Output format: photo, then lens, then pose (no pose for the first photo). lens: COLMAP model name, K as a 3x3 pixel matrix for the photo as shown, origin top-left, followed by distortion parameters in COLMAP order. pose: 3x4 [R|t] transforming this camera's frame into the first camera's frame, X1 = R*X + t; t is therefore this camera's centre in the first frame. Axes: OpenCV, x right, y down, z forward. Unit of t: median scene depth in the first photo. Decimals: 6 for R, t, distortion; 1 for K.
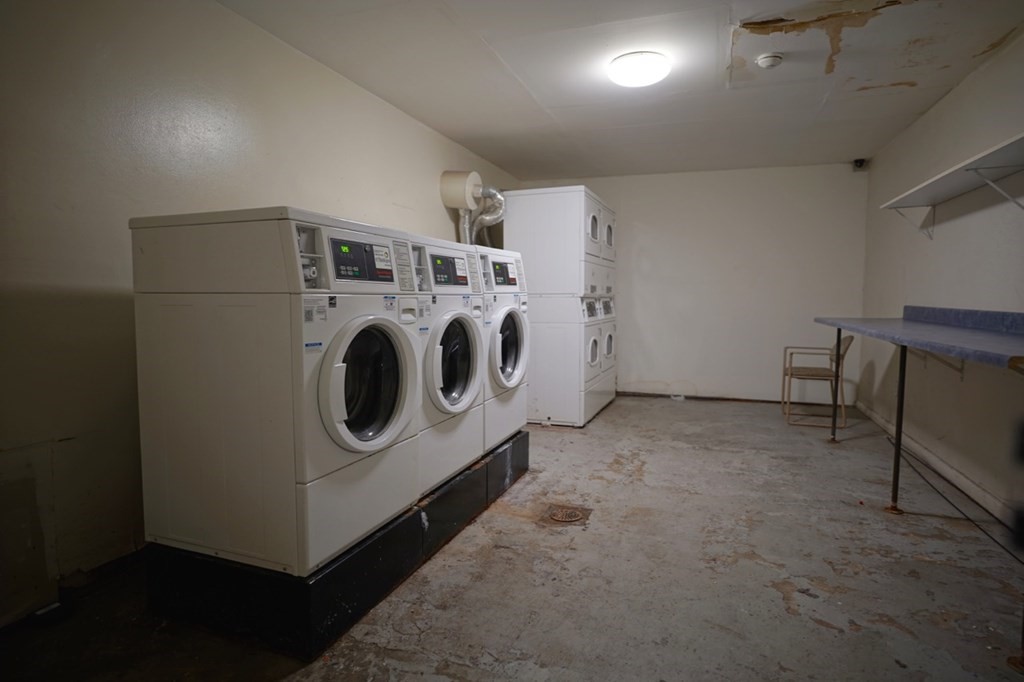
lens RADIAL K [[563.8, 0, 506.4], [0, 563.8, 337.0], [0, 0, 1]] dist [-0.041970, 0.033323]
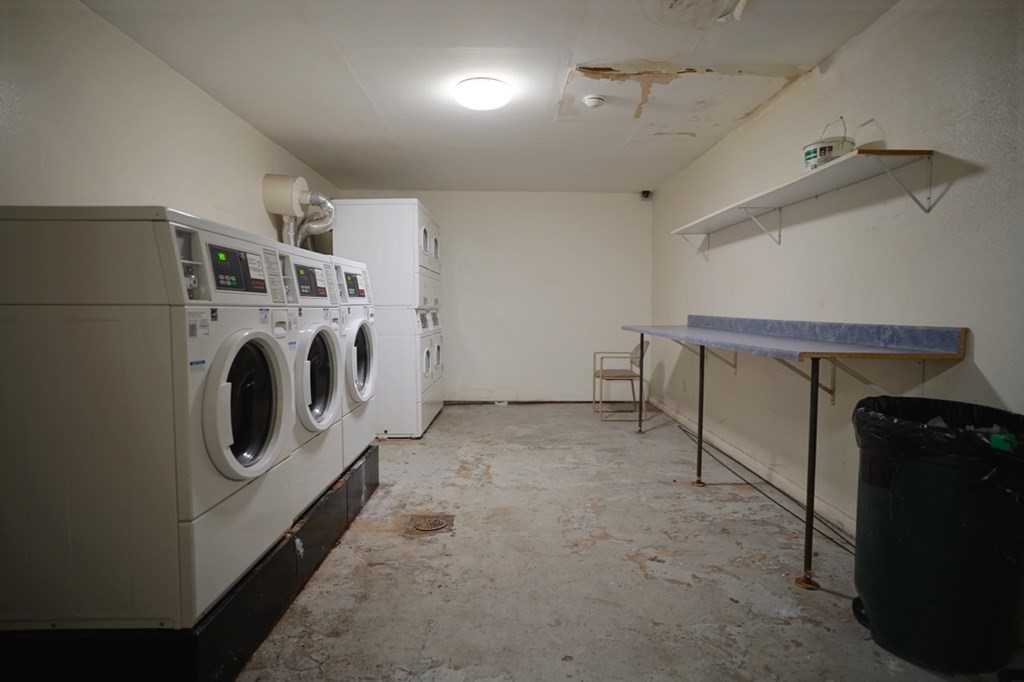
lens RADIAL K [[563.8, 0, 512.7], [0, 563.8, 338.8], [0, 0, 1]] dist [-0.041970, 0.033323]
pose [[0.934521, -0.021299, 0.355270, -0.117526], [0.027525, 0.999543, -0.012480, 0.000241], [-0.354842, 0.021442, 0.934681, -0.004135]]
